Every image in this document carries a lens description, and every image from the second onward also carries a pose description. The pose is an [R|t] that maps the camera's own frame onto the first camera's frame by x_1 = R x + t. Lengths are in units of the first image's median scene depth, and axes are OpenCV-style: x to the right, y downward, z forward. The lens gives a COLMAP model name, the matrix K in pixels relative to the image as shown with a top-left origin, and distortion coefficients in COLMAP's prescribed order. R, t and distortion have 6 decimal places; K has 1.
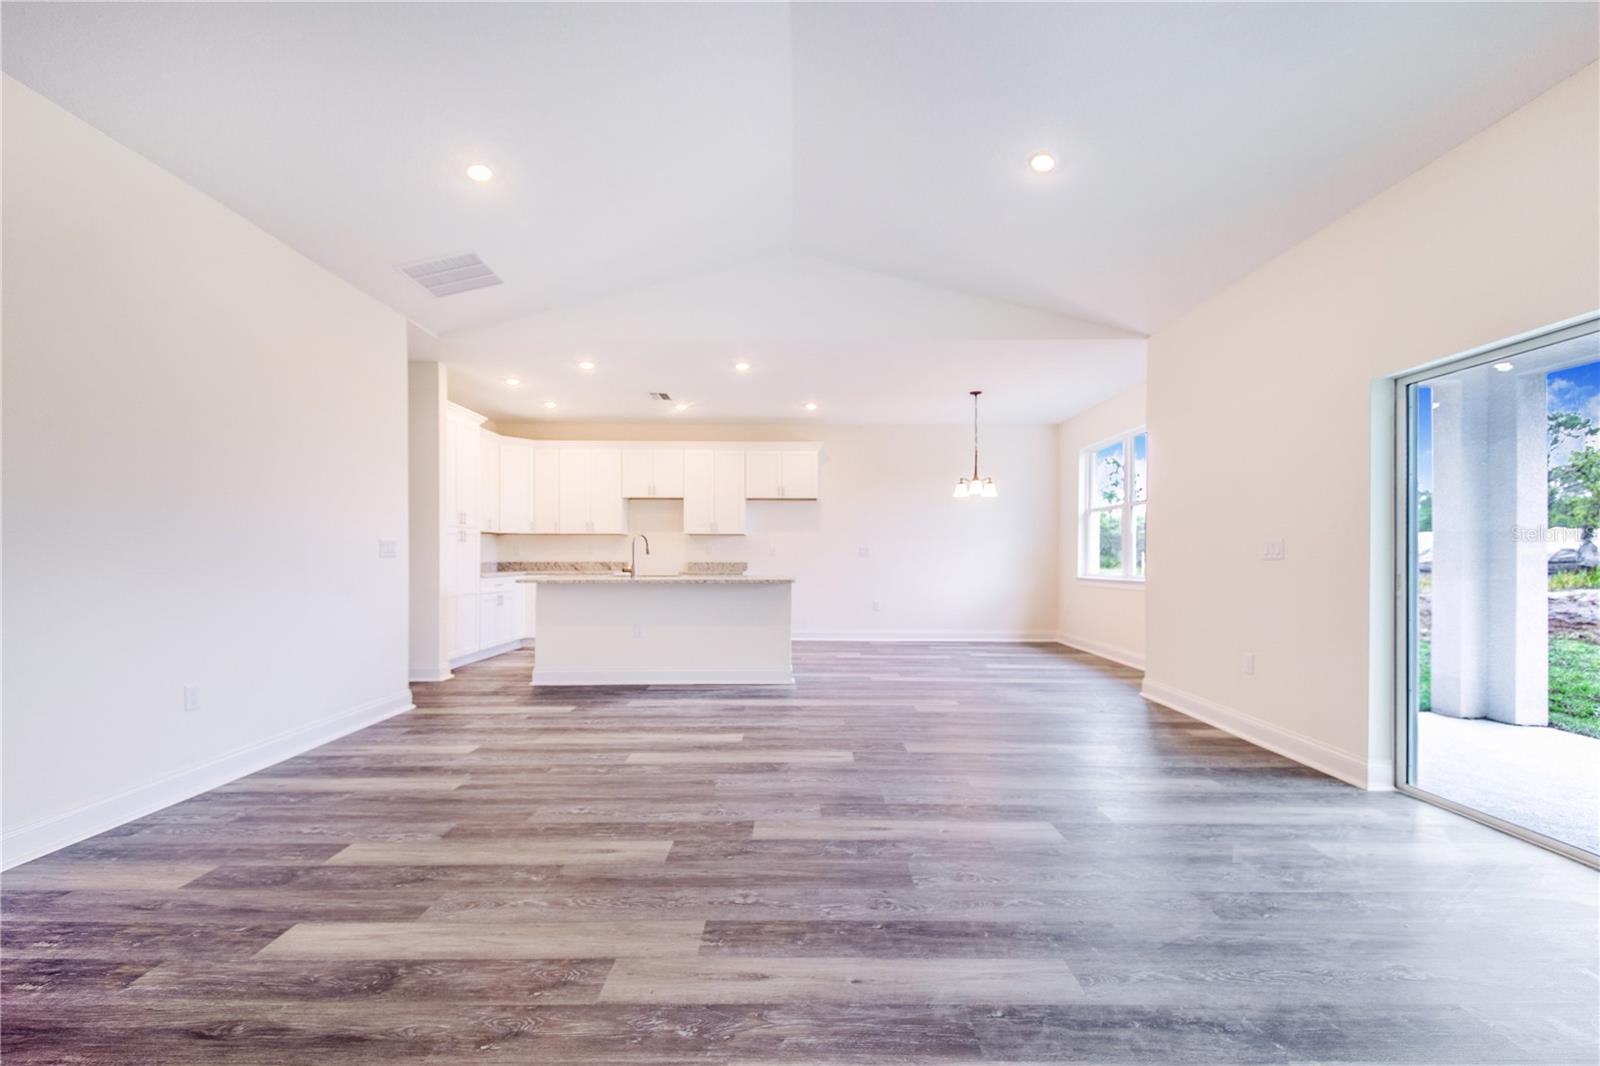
lens RADIAL K [[650.5, 0, 786.4], [0, 650.5, 551.2], [0, 0, 1]] dist [0.001337, -0.000730]
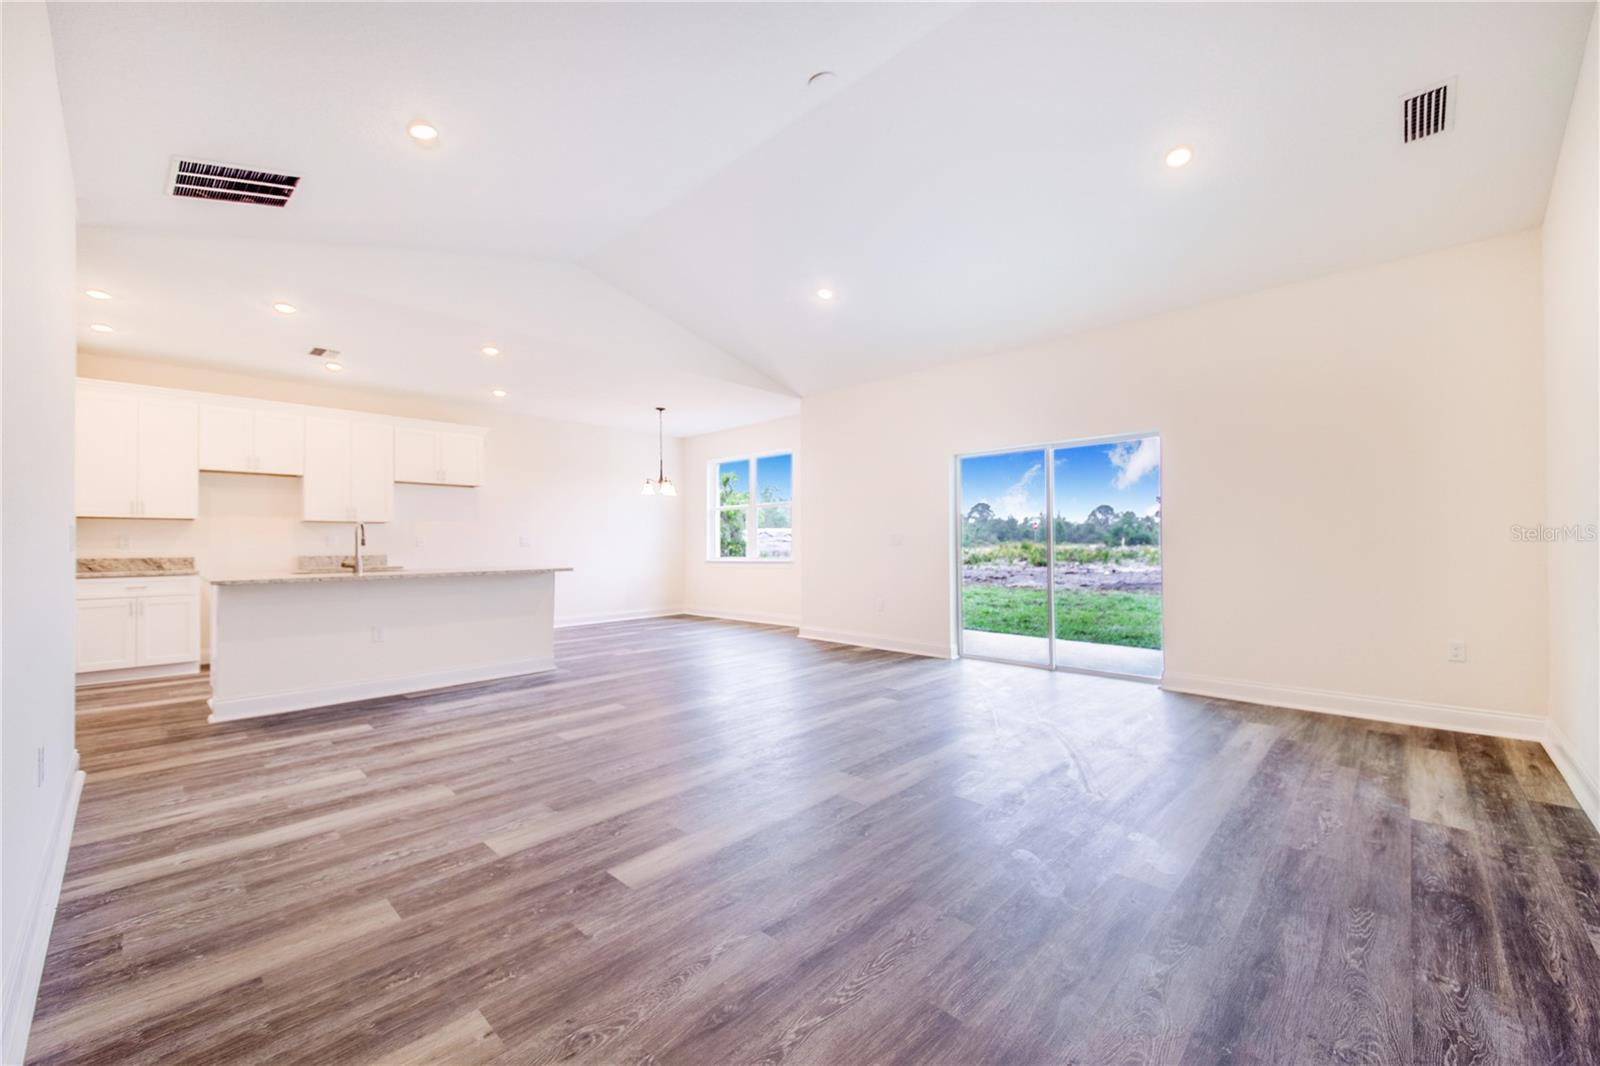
lens RADIAL K [[650.5, 0, 806.3], [0, 650.5, 553.9], [0, 0, 1]] dist [0.001337, -0.000730]
pose [[0.669766, -0.016434, 0.742391, -0.956577], [0.005349, 0.999836, 0.017307, 0.010037], [-0.742553, -0.007621, 0.669744, 0.007282]]
